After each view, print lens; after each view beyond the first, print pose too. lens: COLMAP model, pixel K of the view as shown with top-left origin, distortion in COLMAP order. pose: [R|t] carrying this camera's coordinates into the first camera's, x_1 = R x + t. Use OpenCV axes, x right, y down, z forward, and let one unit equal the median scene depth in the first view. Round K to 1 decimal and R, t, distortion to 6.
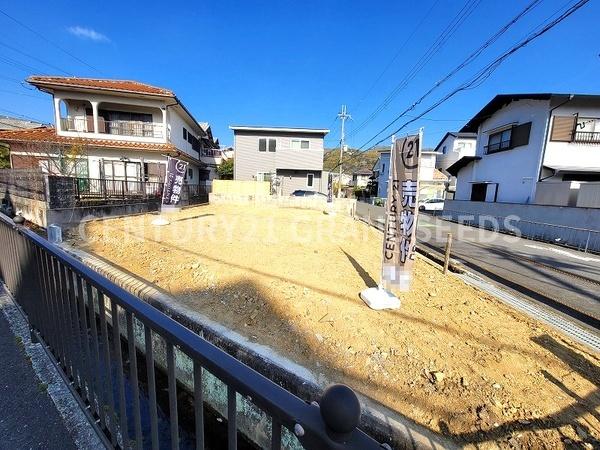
lens RADIAL K [[244.8, 0, 297.8], [0, 244.8, 224.5], [0, 0, 1]] dist [-0.004651, 0.002692]
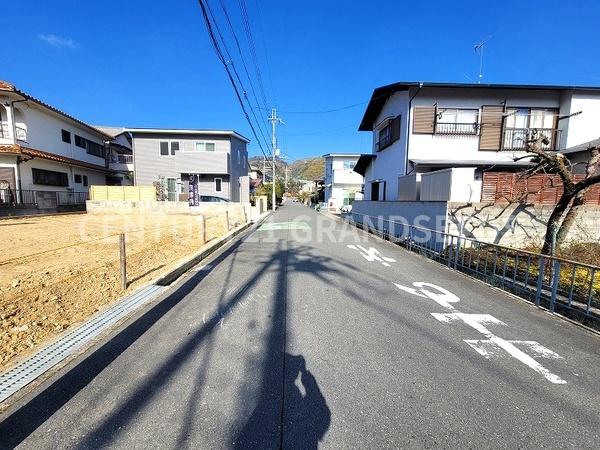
lens RADIAL K [[244.8, 0, 298.6], [0, 244.8, 223.8], [0, 0, 1]] dist [-0.004651, 0.002692]
pose [[0.997694, -0.033024, 0.059296, 0.422369], [0.035344, 0.998633, -0.038509, 0.021579], [-0.057943, 0.040516, 0.997497, 0.081058]]
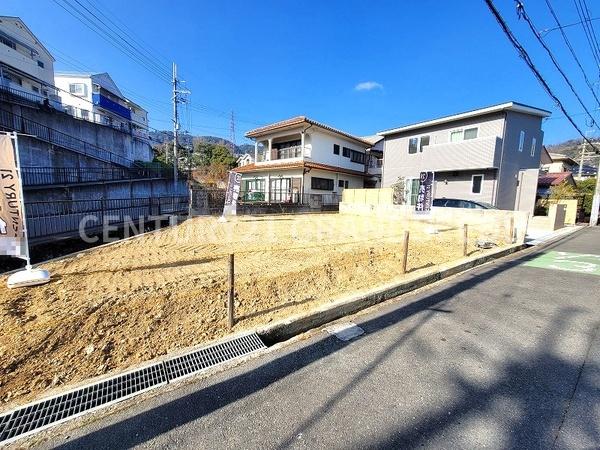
lens RADIAL K [[244.8, 0, 298.4], [0, 244.8, 224.2], [0, 0, 1]] dist [-0.004651, 0.002692]
pose [[0.596645, 0.066998, -0.799704, 0.437369], [-0.113225, 0.993569, -0.001236, -0.017521], [0.794478, 0.091283, 0.600393, 0.293465]]
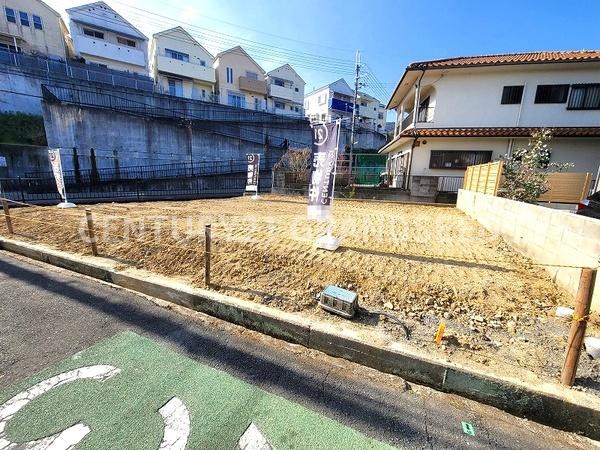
lens RADIAL K [[244.8, 0, 297.8], [0, 244.8, 223.6], [0, 0, 1]] dist [-0.004651, 0.002692]
pose [[-0.381550, 0.133569, -0.914647, 0.440719], [-0.169237, 0.962684, 0.211183, -0.125823], [0.908724, 0.235369, -0.344707, 1.021737]]
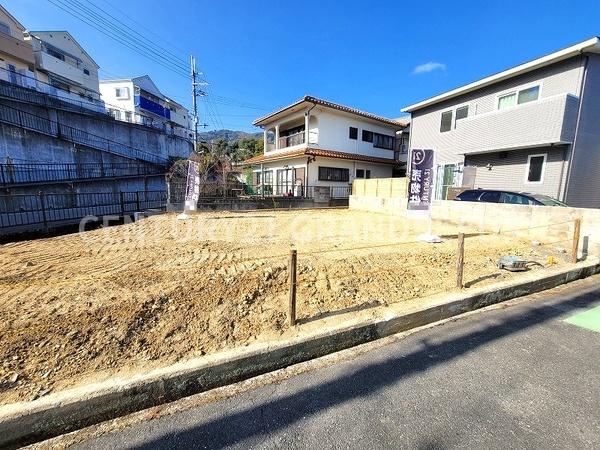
lens RADIAL K [[244.8, 0, 298.4], [0, 244.8, 223.2], [0, 0, 1]] dist [-0.004651, 0.002692]
pose [[0.421581, 0.093717, -0.901935, 0.421238], [-0.122777, 0.991385, 0.045624, -0.056844], [0.898441, 0.091503, 0.429455, 0.559457]]
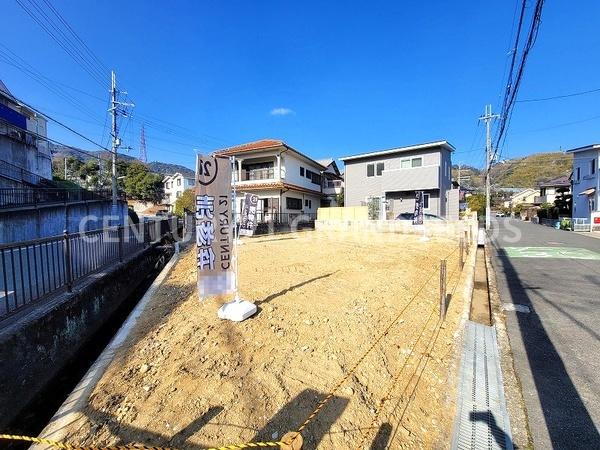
lens RADIAL K [[244.8, 0, 298.8], [0, 244.8, 225.4], [0, 0, 1]] dist [-0.004651, 0.002692]
pose [[0.817139, -0.026297, -0.575840, 0.259984], [-0.036576, 0.994581, -0.097321, 0.008830], [0.575279, 0.100587, 0.811749, 0.064646]]
